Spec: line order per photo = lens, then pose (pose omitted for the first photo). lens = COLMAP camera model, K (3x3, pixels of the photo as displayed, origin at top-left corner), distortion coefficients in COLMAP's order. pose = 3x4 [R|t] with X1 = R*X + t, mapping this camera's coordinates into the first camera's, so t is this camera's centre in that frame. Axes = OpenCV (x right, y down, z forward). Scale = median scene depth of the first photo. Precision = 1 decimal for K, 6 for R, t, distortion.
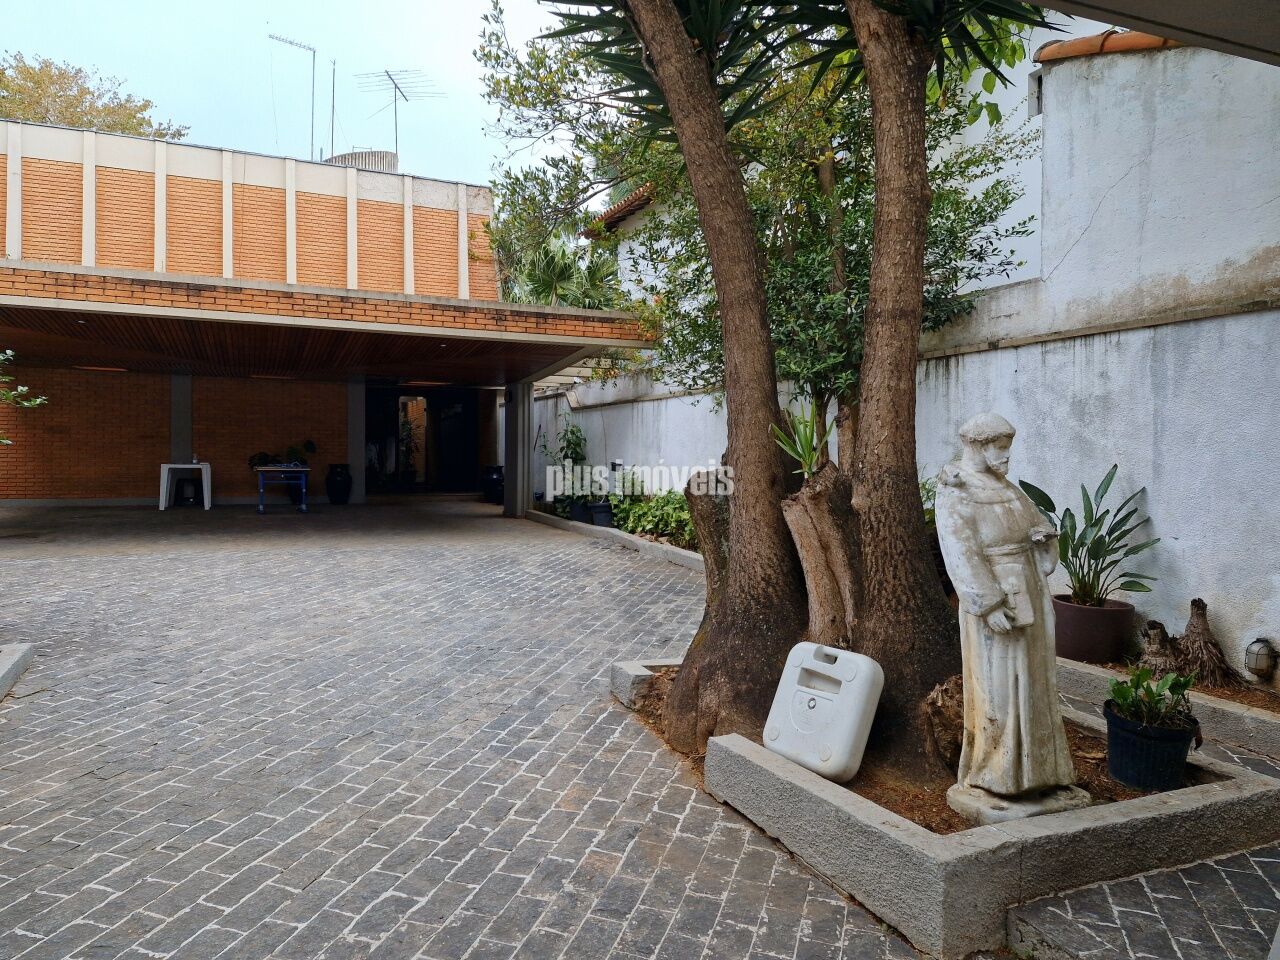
lens RADIAL K [[883.7, 0, 637.8], [0, 883.7, 478.6], [0, 0, 1]] dist [0.040408, -0.039742]
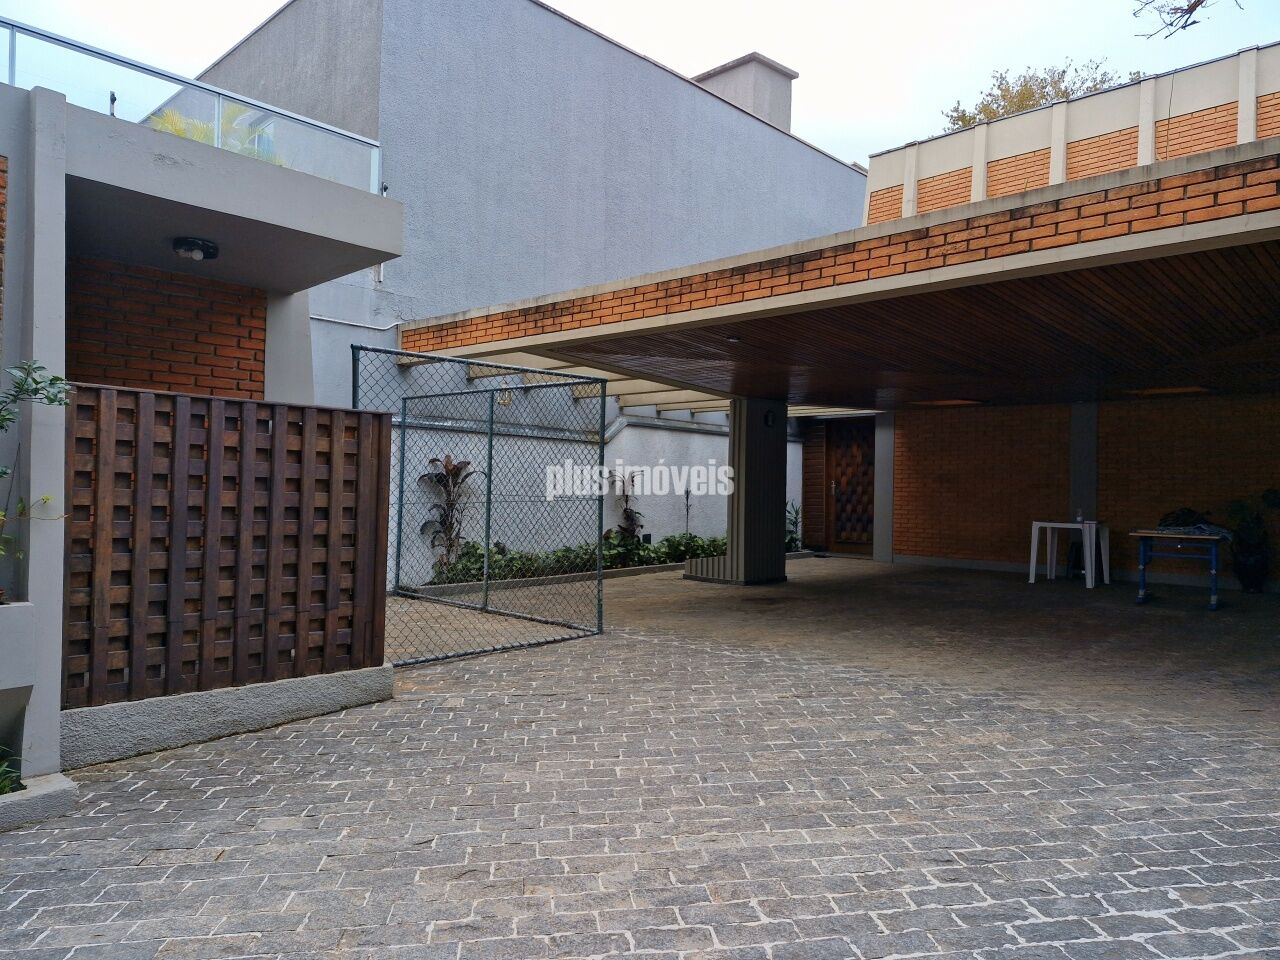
lens RADIAL K [[883.7, 0, 639.2], [0, 883.7, 473.6], [0, 0, 1]] dist [0.040408, -0.039742]
pose [[0.377116, -0.022070, -0.925903, 0.043884], [-0.033586, 0.998733, -0.037485, -0.019783], [0.925557, 0.045233, 0.375897, 0.460331]]
